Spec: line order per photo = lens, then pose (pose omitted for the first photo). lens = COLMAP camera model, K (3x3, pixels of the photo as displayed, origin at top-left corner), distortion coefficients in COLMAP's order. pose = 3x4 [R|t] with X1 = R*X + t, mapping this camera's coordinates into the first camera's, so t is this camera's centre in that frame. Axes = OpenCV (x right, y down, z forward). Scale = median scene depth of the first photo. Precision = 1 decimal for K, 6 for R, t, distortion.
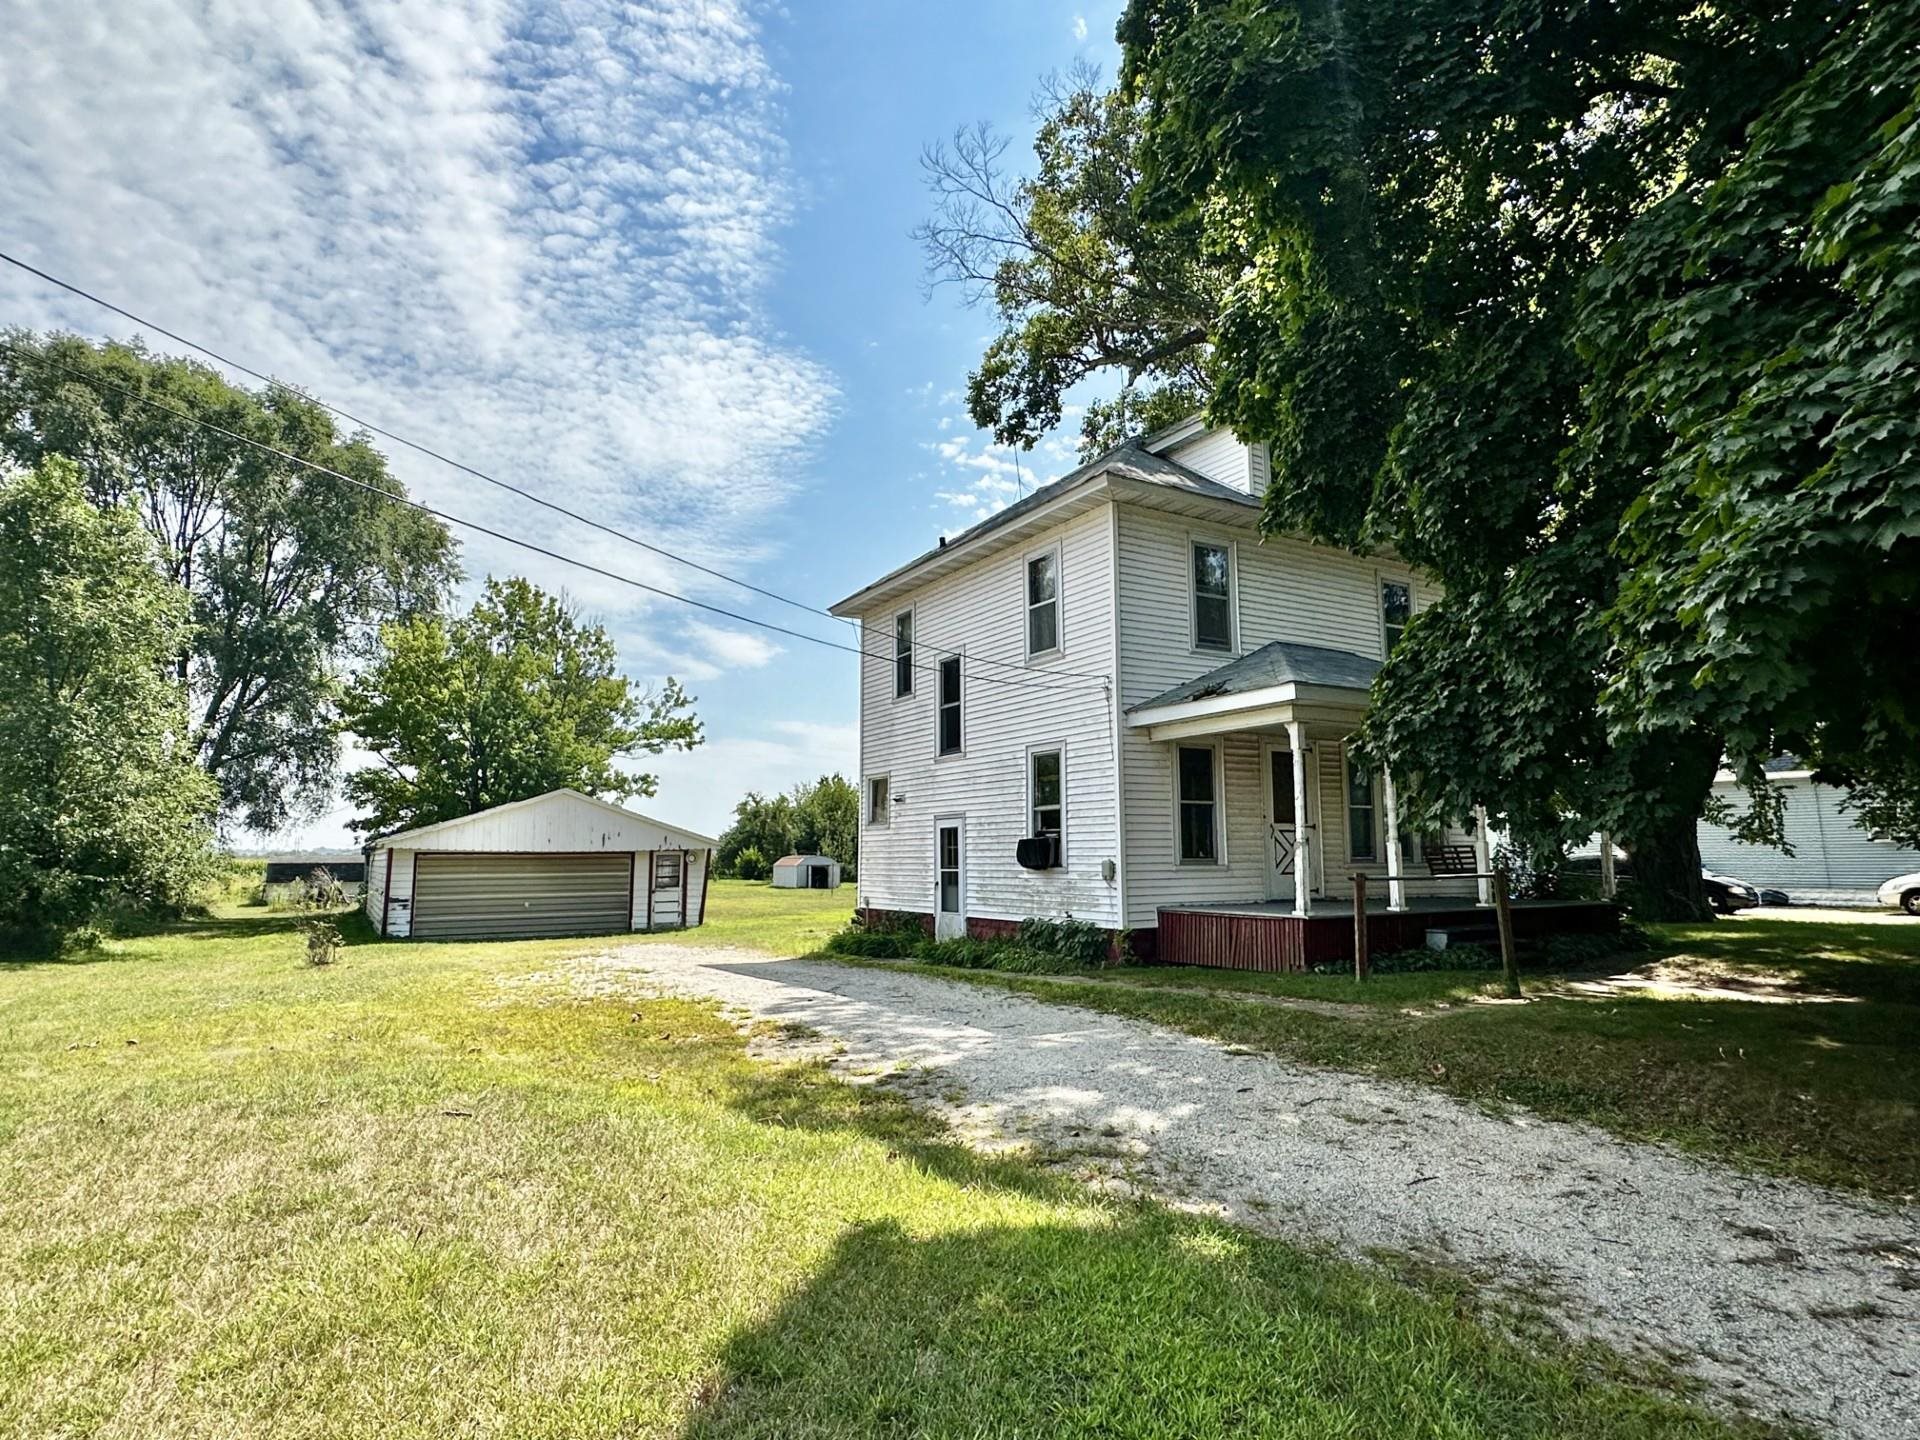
lens RADIAL K [[1060.1, 0, 943.2], [0, 1060.1, 734.7], [0, 0, 1]] dist [-0.005158, 0.000881]
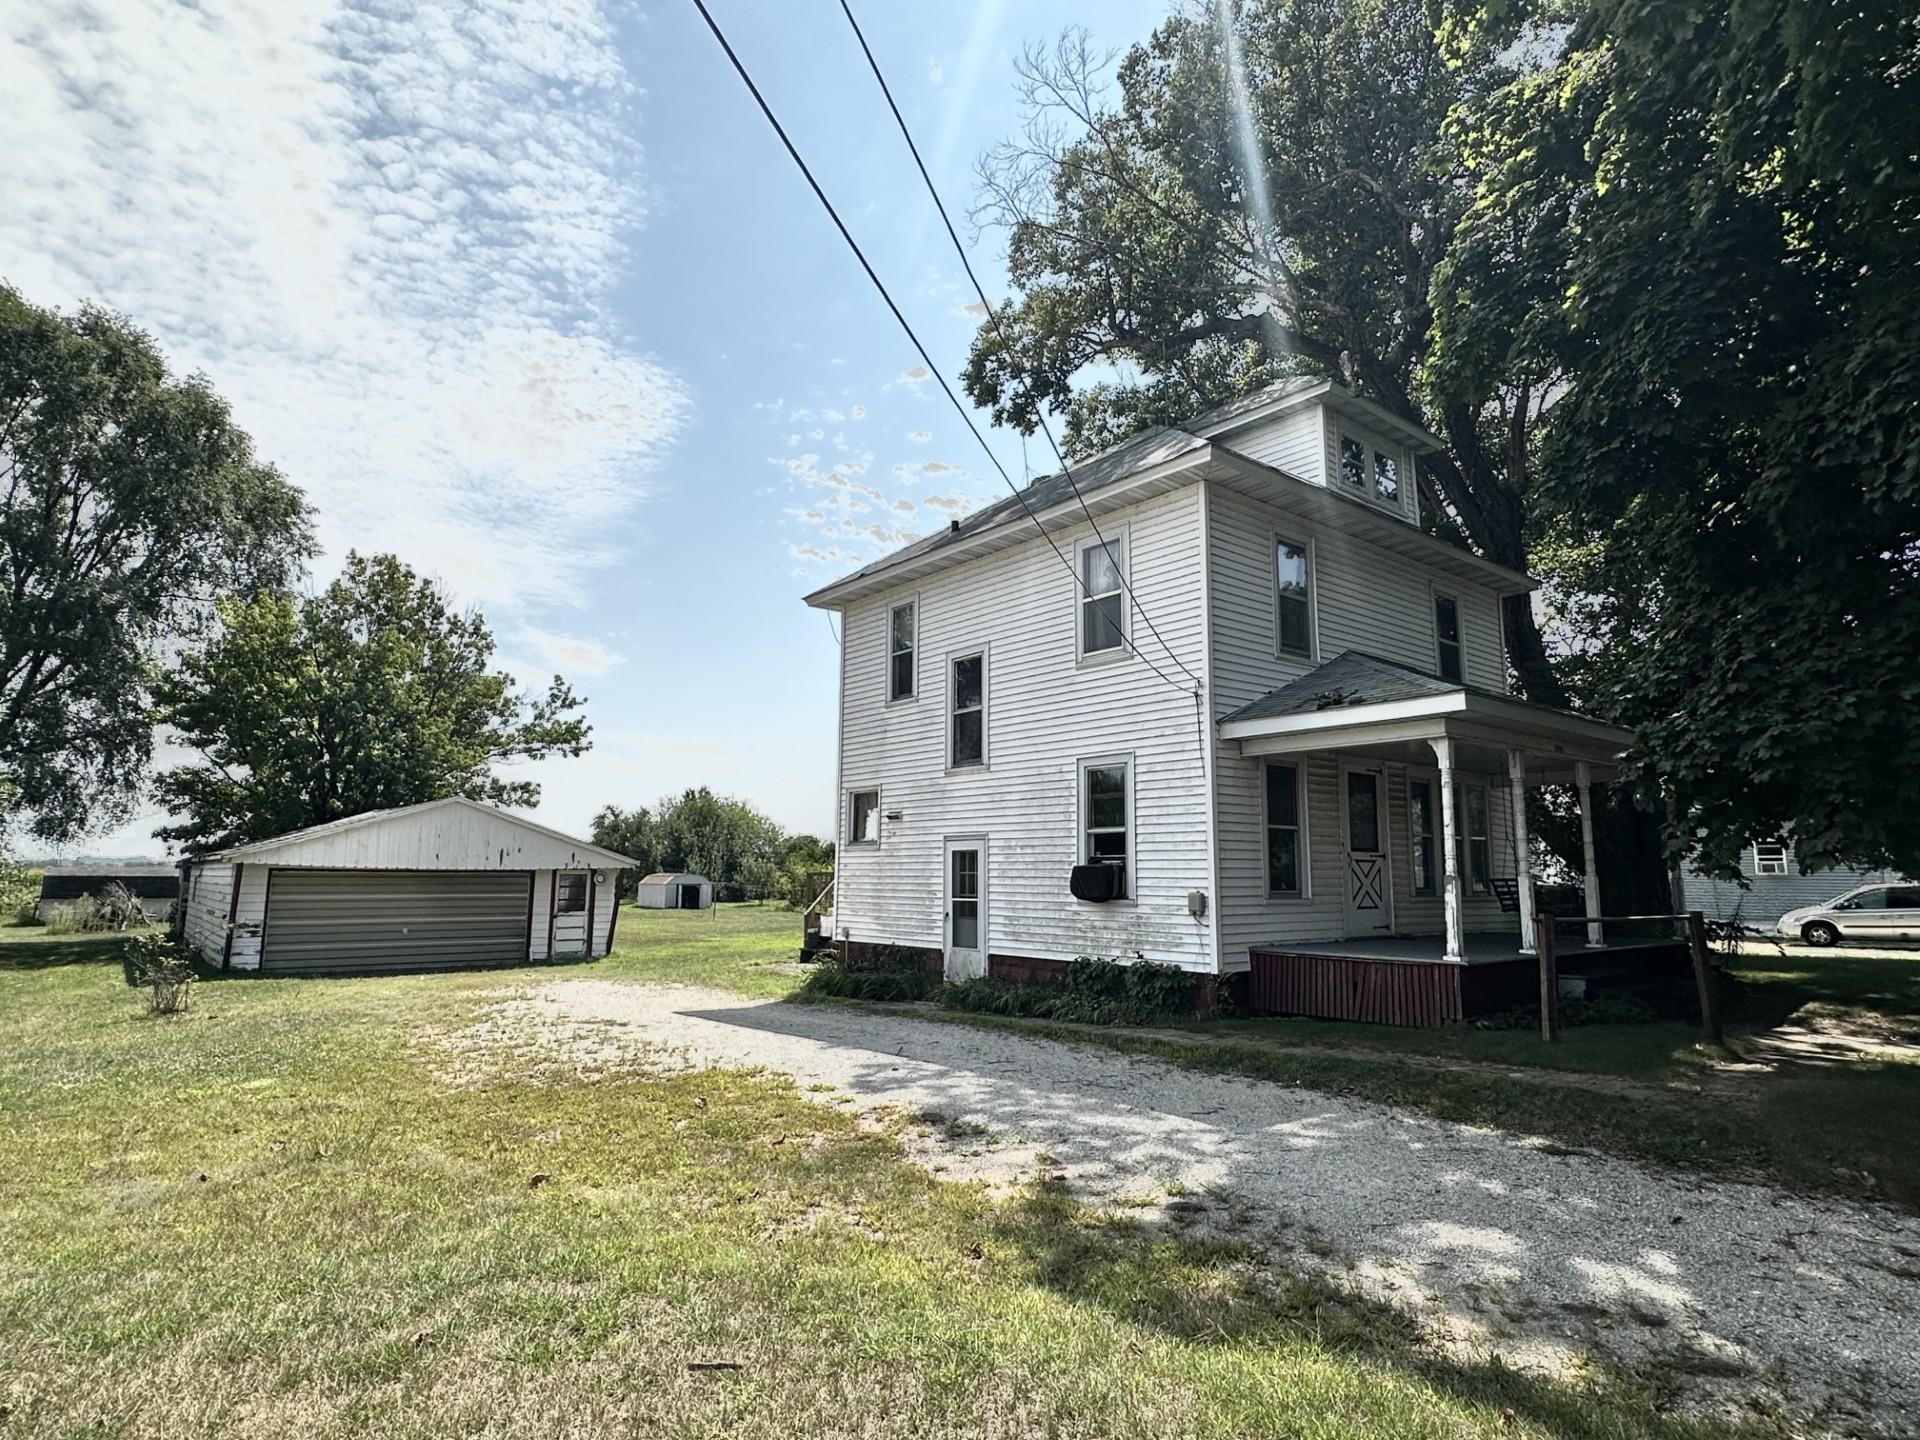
lens RADIAL K [[1060.1, 0, 944.2], [0, 1060.1, 729.8], [0, 0, 1]] dist [-0.005158, 0.000881]
pose [[0.988831, 0.031798, 0.145606, -0.118176], [-0.028574, 0.999299, -0.024181, 0.008571], [-0.146273, 0.019750, 0.989047, 0.116146]]
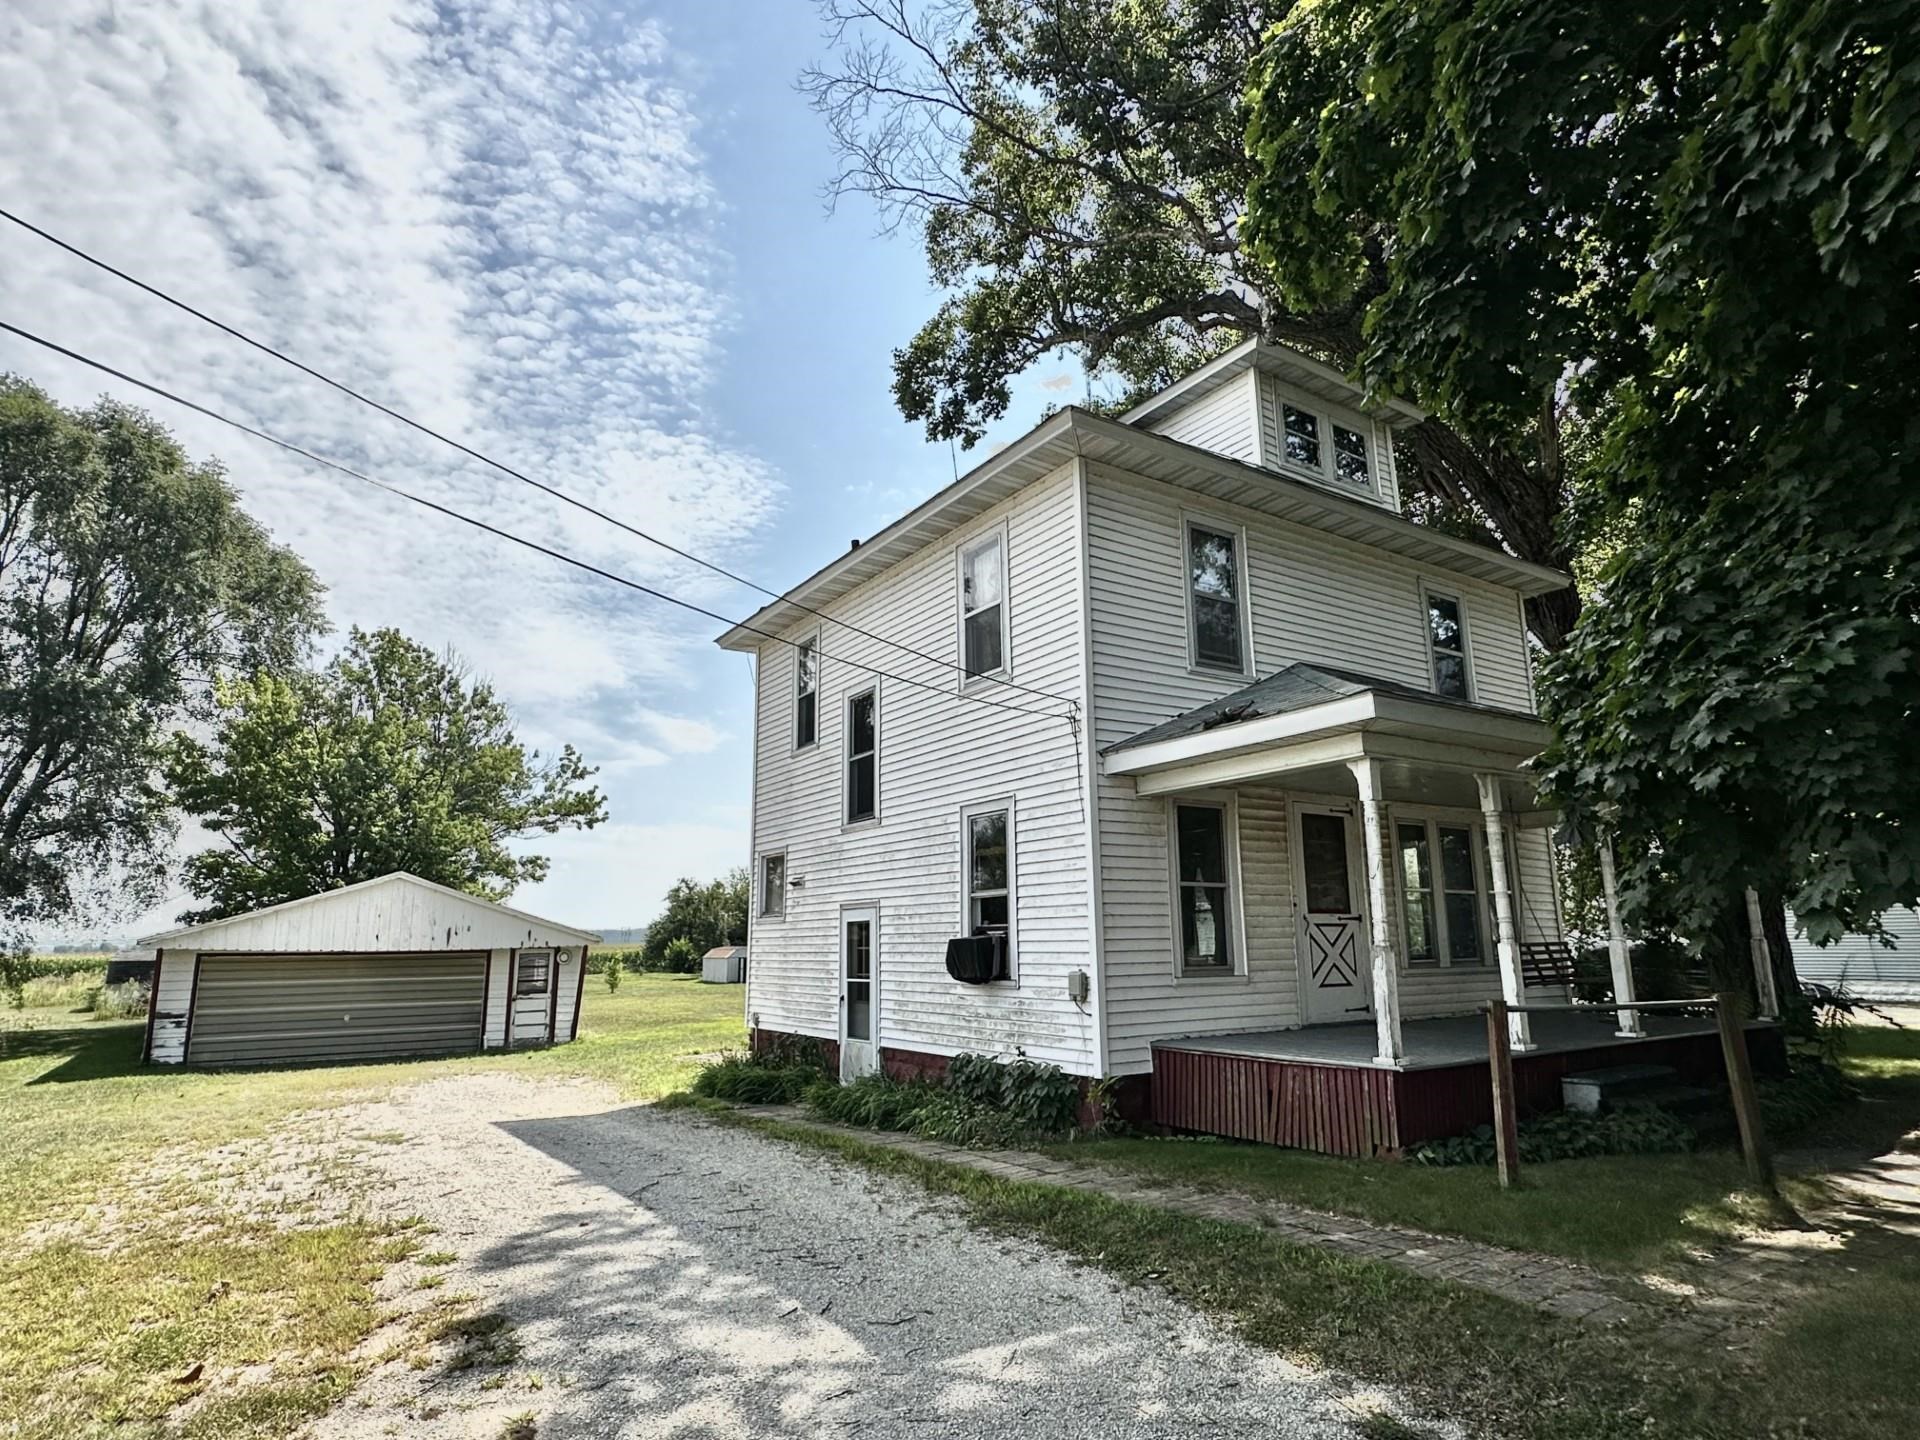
lens RADIAL K [[1060.1, 0, 946.5], [0, 1060.1, 738.0], [0, 0, 1]] dist [-0.005158, 0.000881]
pose [[0.998925, 0.002406, 0.046283, 0.026915], [0.001153, 0.997053, -0.076702, 0.014614], [-0.046331, 0.076673, 0.995979, 0.213655]]
